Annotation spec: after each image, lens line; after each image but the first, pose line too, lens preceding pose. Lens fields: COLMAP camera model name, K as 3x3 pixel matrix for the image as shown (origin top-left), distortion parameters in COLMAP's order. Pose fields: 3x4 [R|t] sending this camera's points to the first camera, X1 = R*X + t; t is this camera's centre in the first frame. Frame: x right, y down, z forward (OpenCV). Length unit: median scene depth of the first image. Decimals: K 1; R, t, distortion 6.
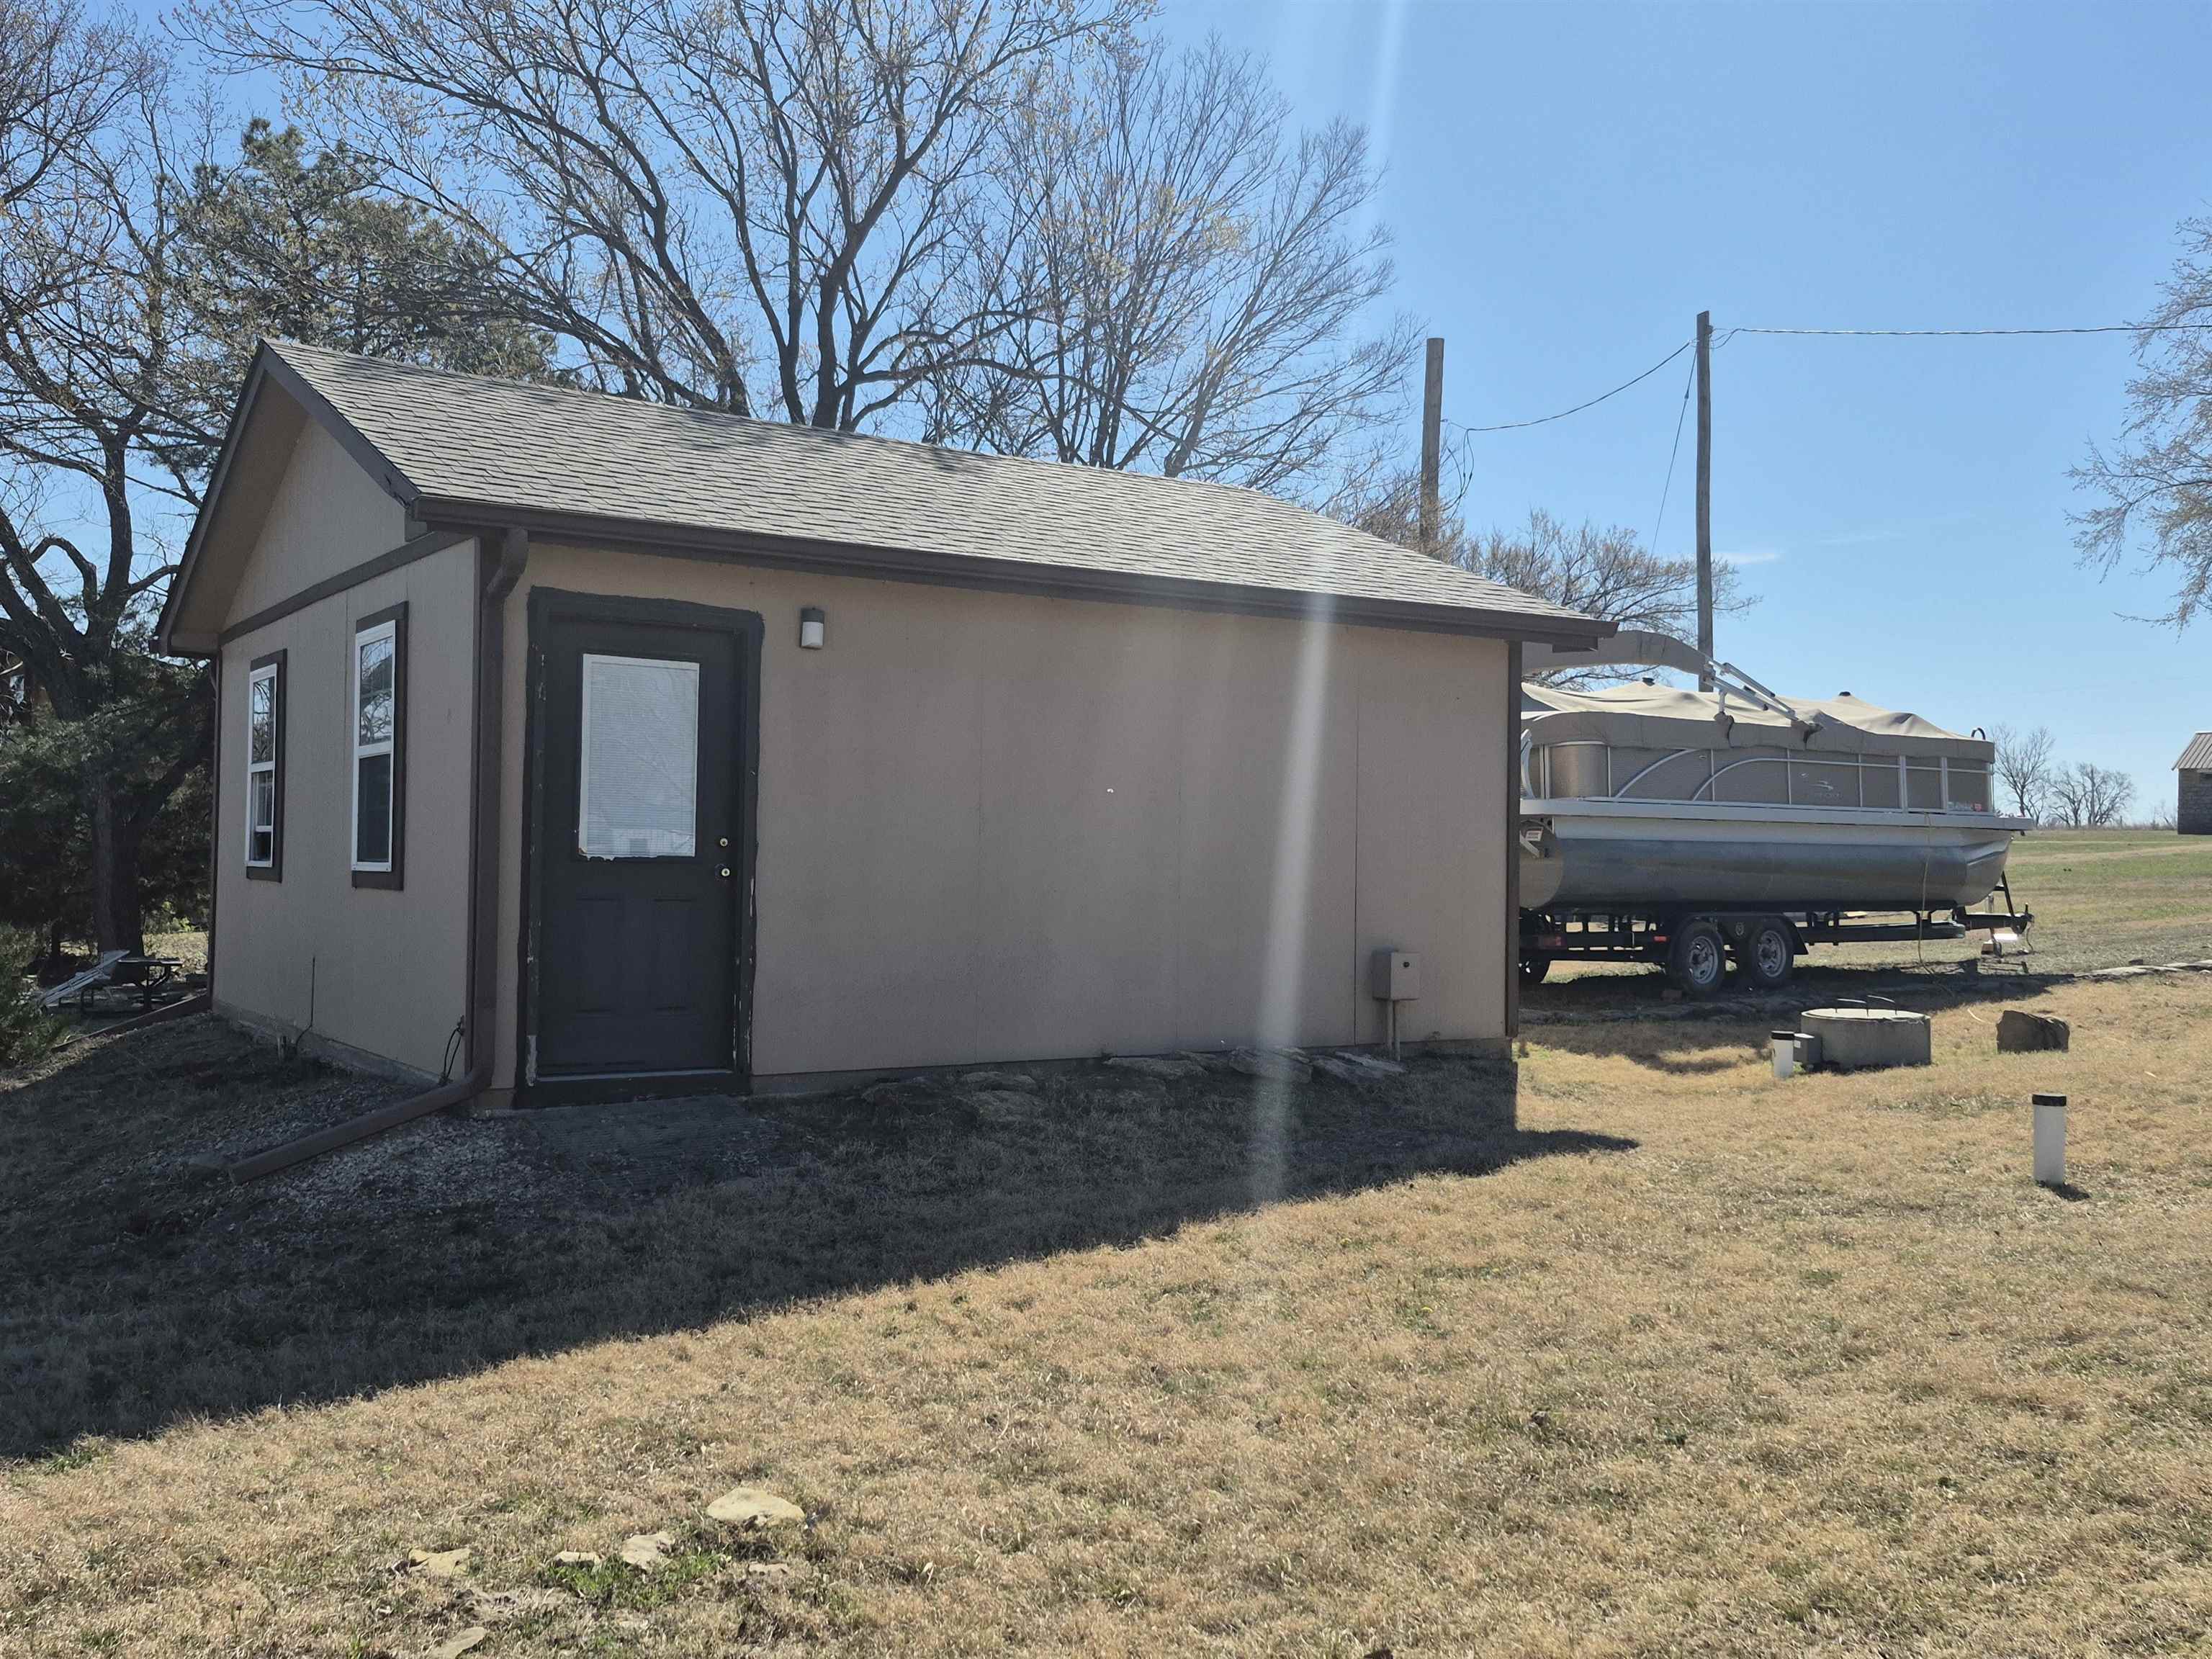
lens RADIAL K [[1998.3, 0, 1108.5], [0, 1998.3, 810.0], [0, 0, 1]] dist [0.119274, -0.107889]
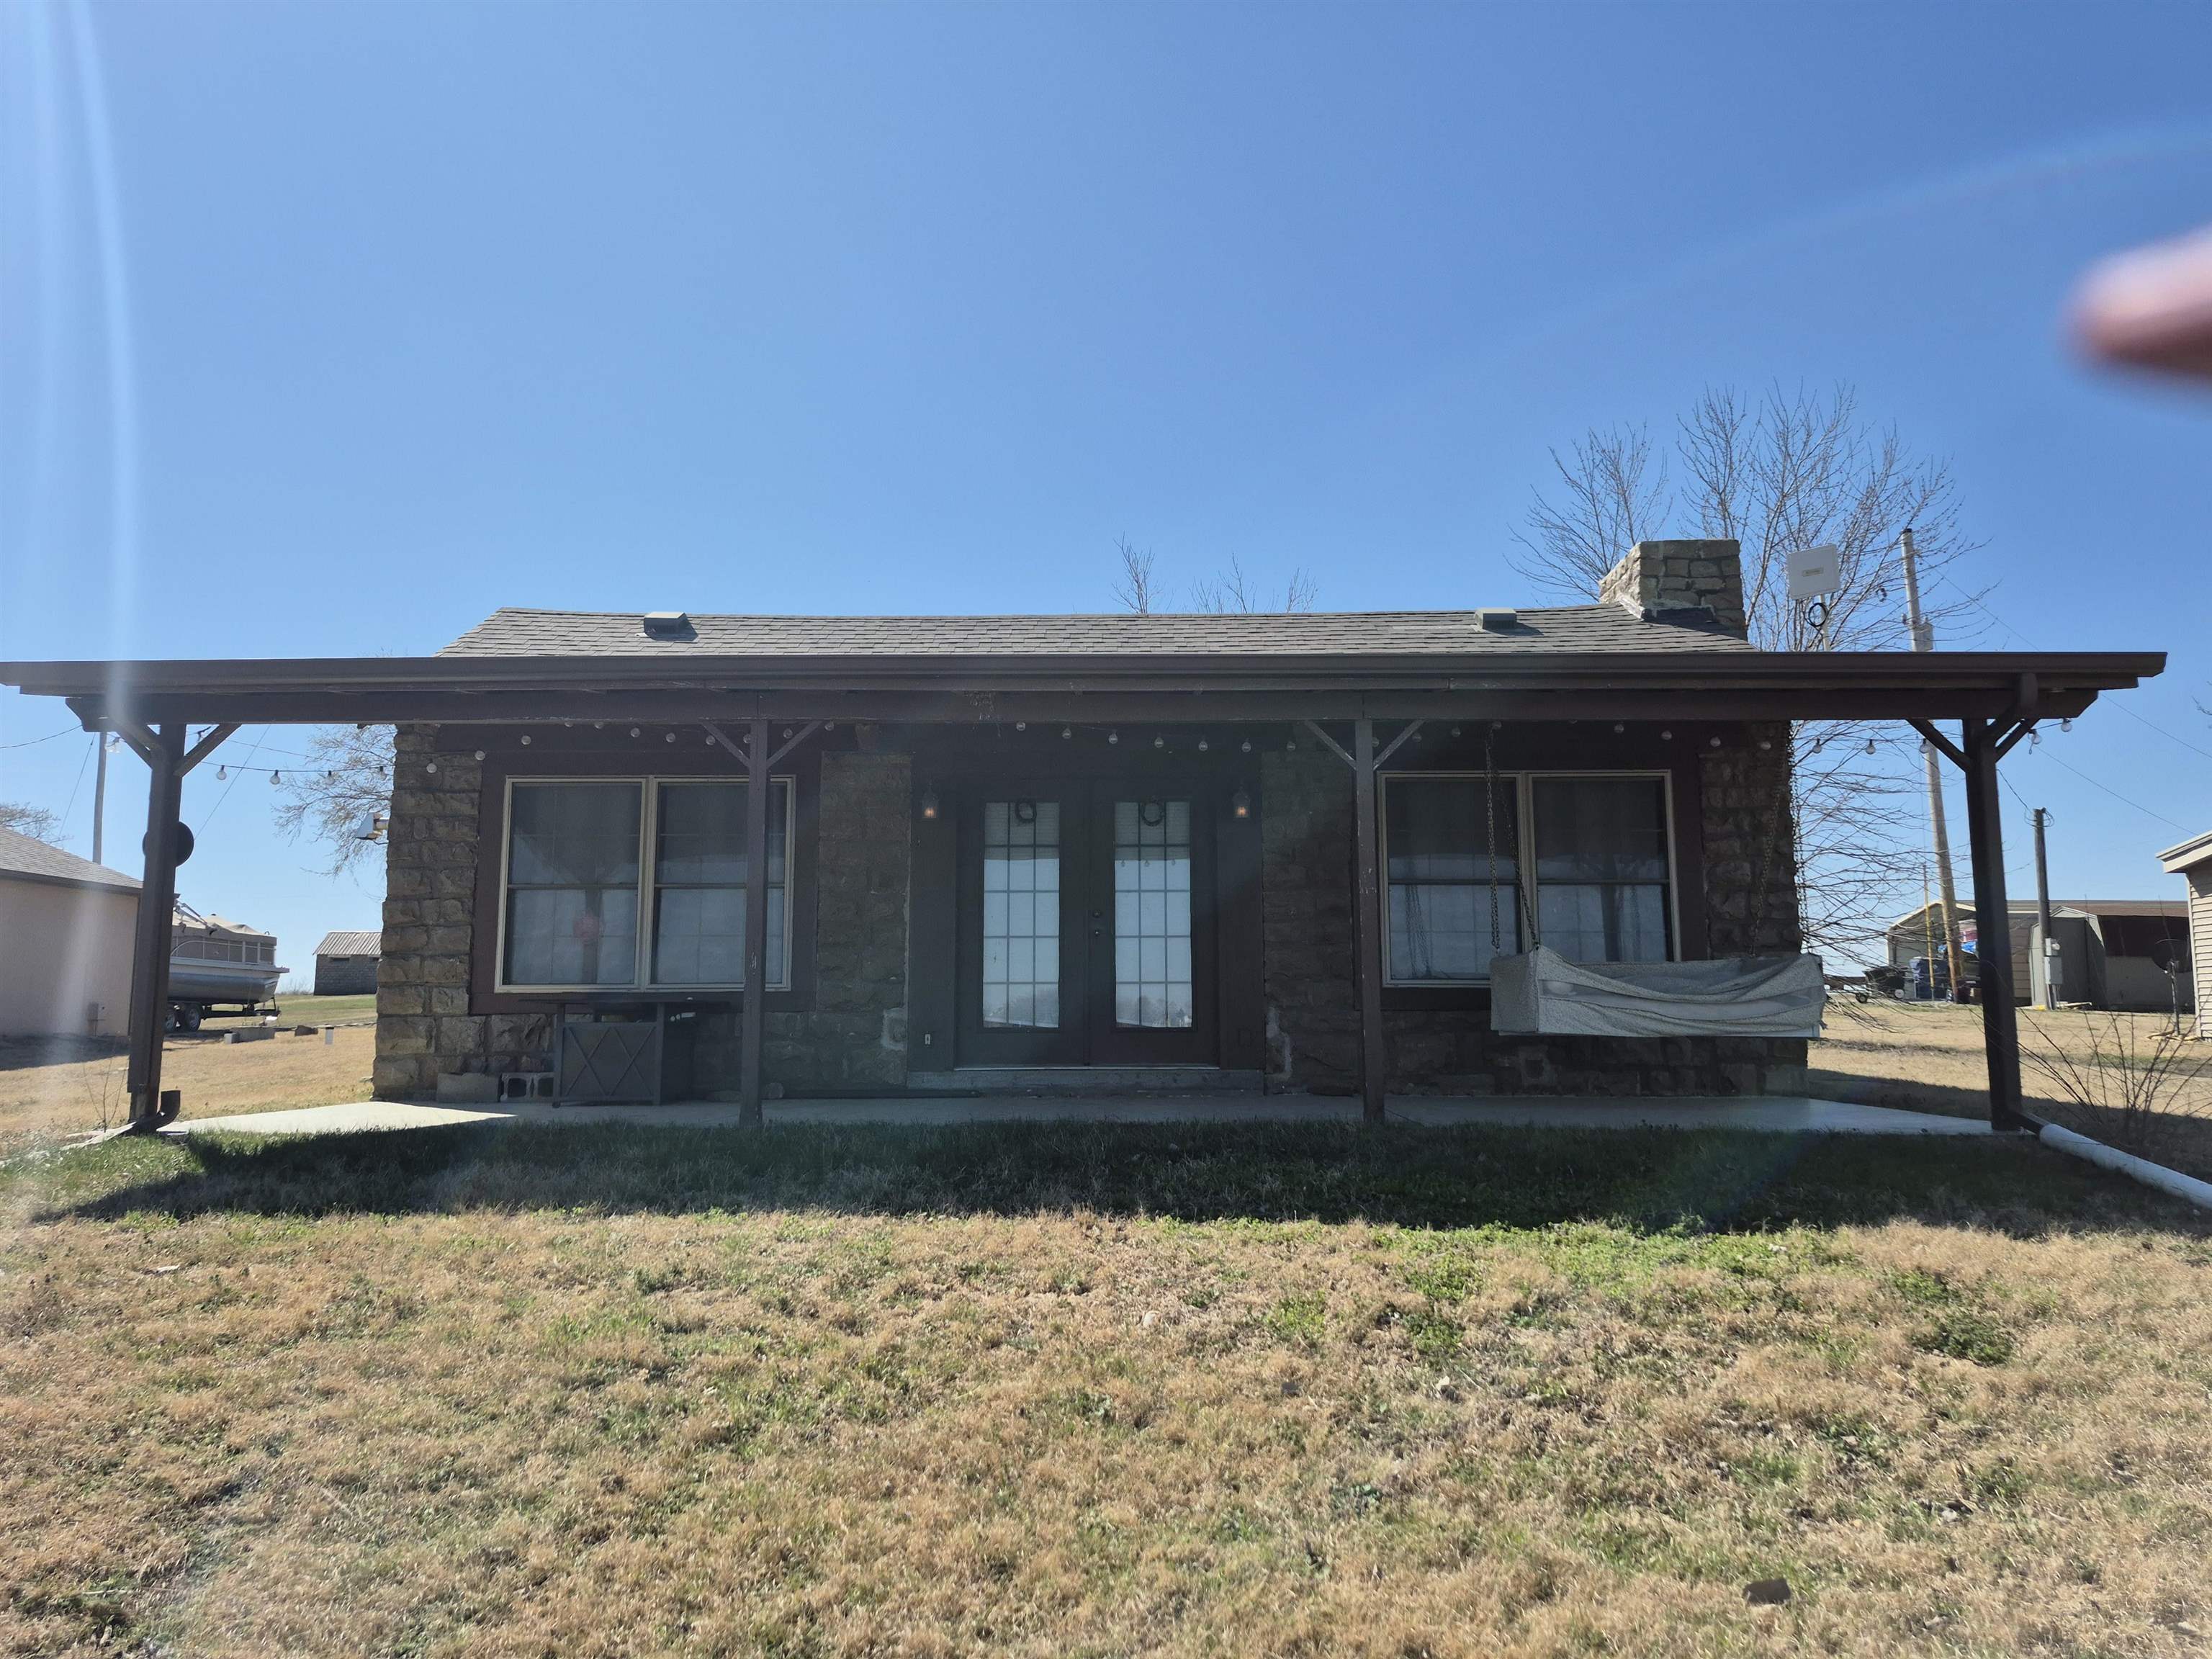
lens RADIAL K [[1522.7, 0, 1103.2], [0, 1522.7, 833.4], [0, 0, 1]] dist [0.076316, -0.000215]
pose [[0.575262, 0.089084, 0.813104, -0.572889], [-0.008005, 0.994617, -0.103308, 0.030750], [-0.817930, 0.052920, 0.572879, -0.977654]]
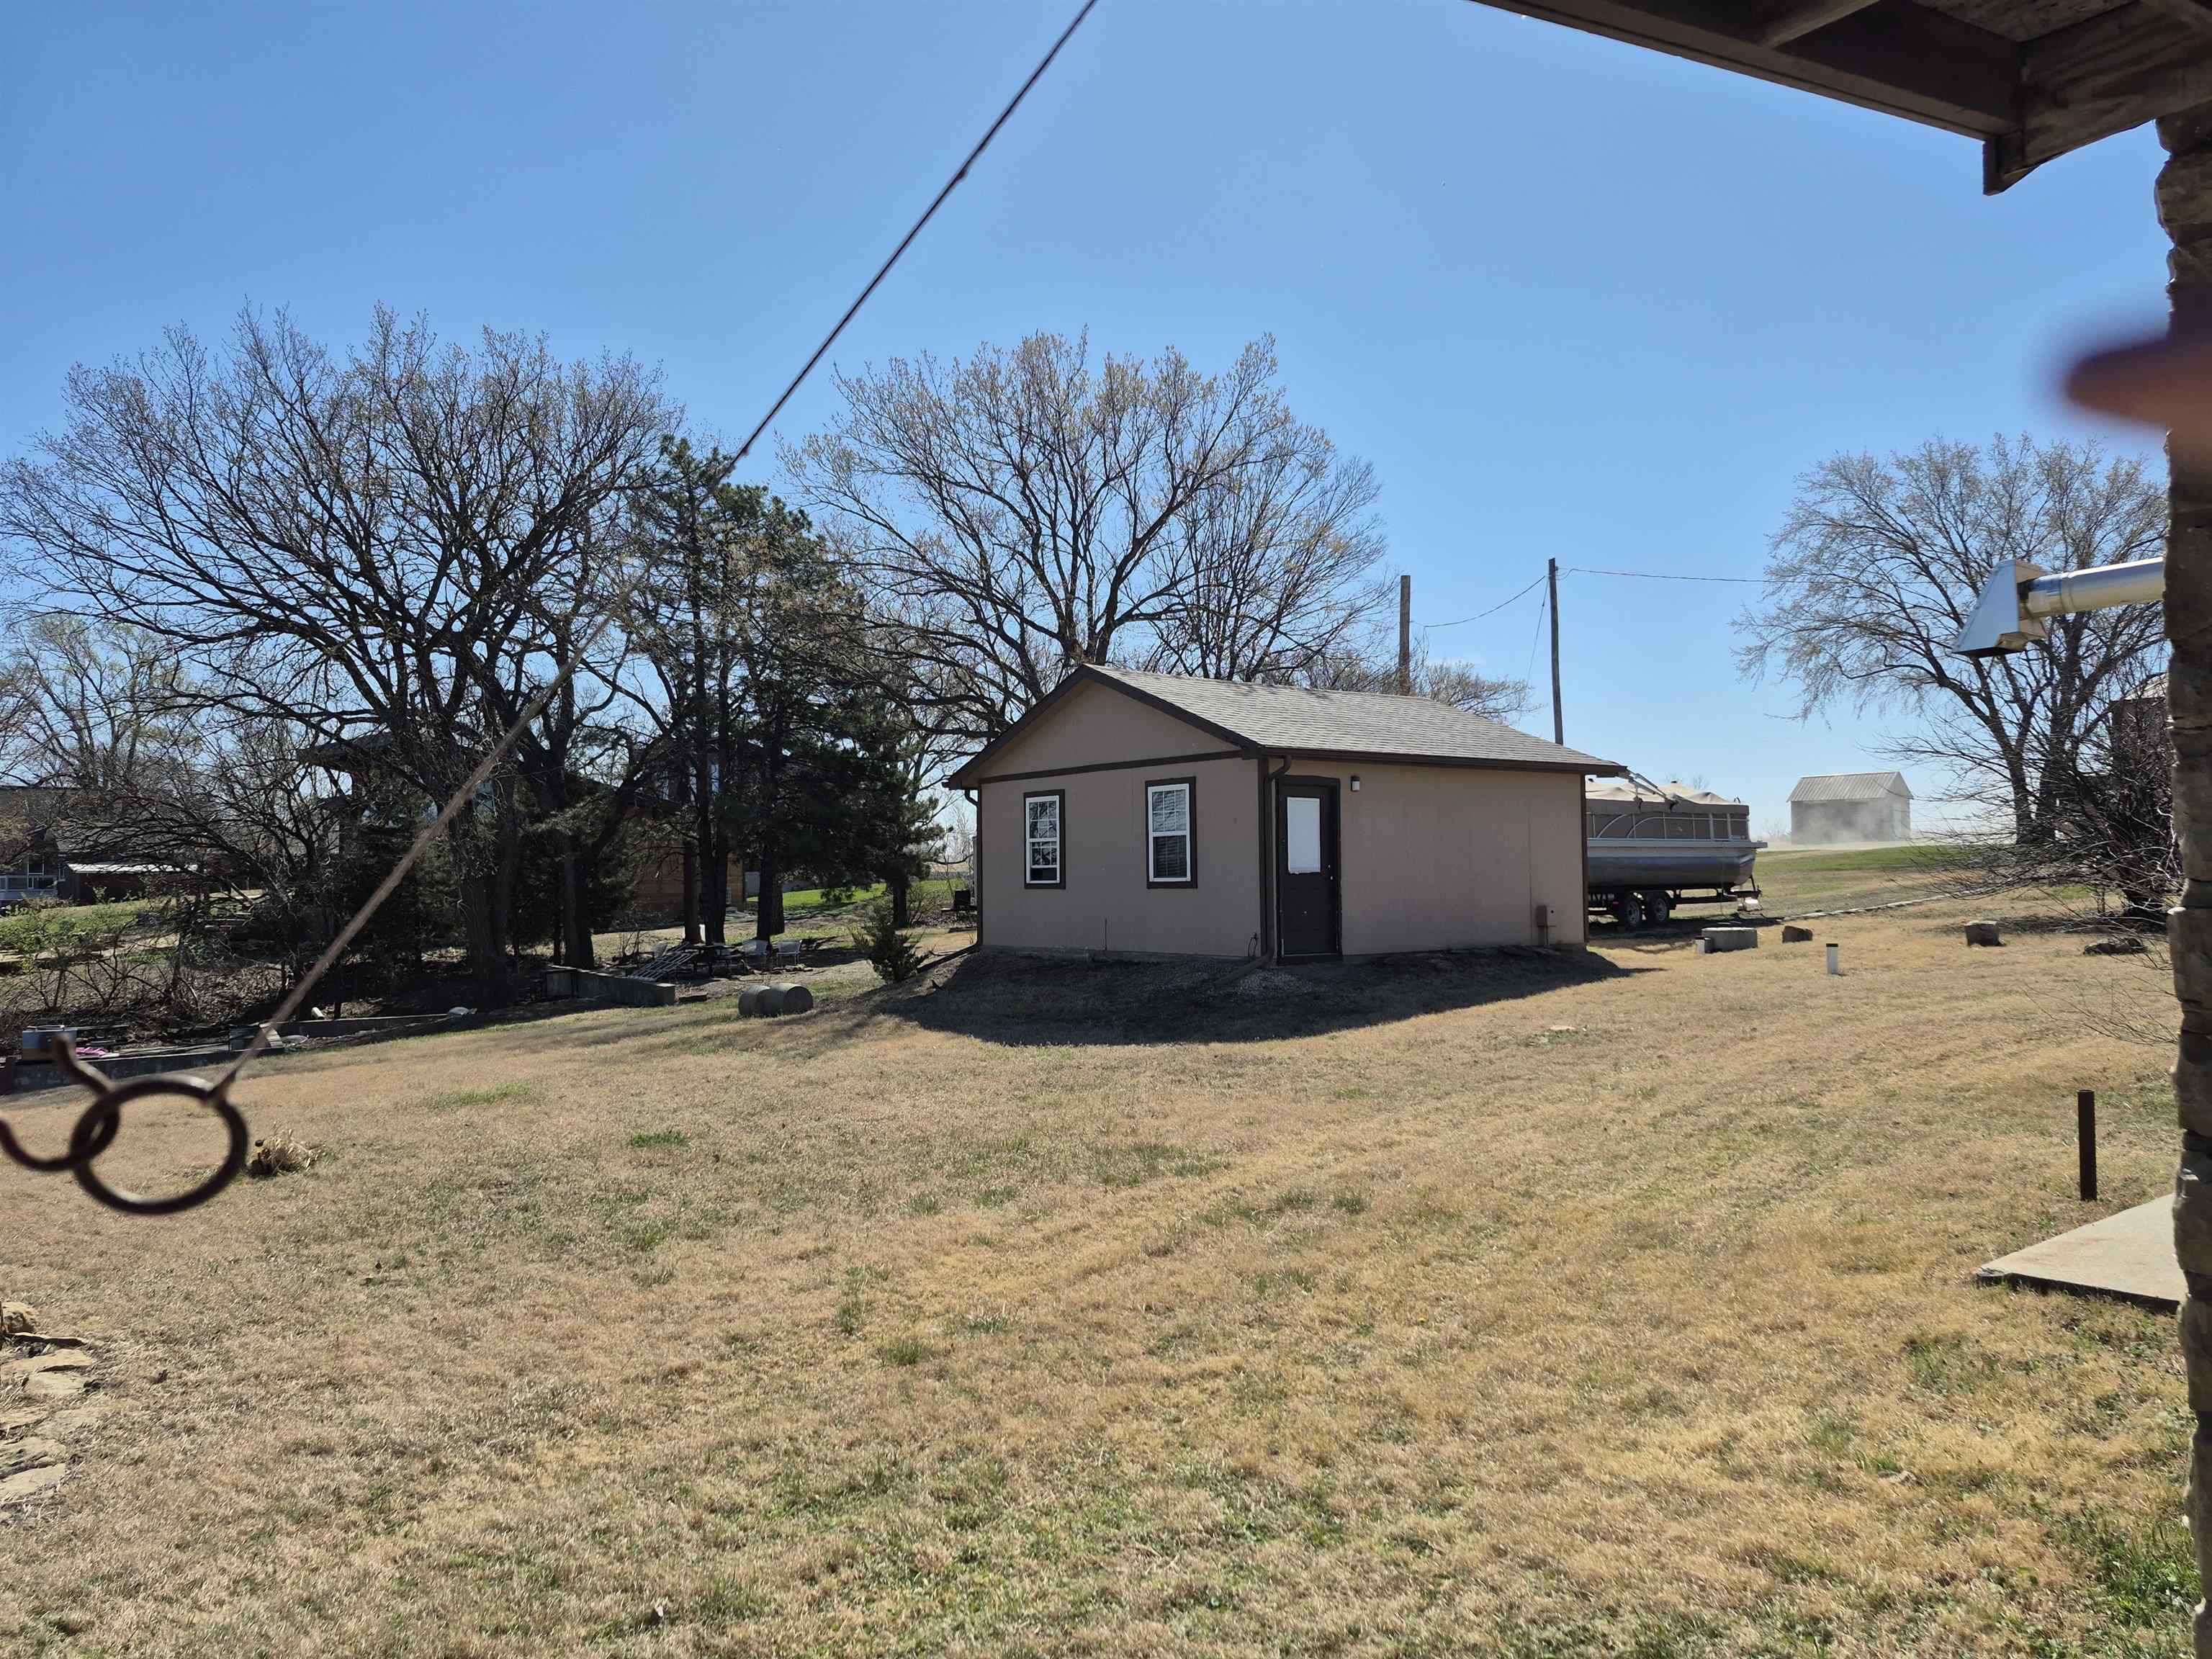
lens RADIAL K [[1522.7, 0, 1103.2], [0, 1522.7, 833.4], [0, 0, 1]] dist [0.076316, -0.000215]
pose [[0.997118, -0.023946, 0.071983, -0.336389], [0.024402, 0.999687, -0.005461, -0.012698], [-0.071830, 0.007202, 0.997391, -0.519026]]
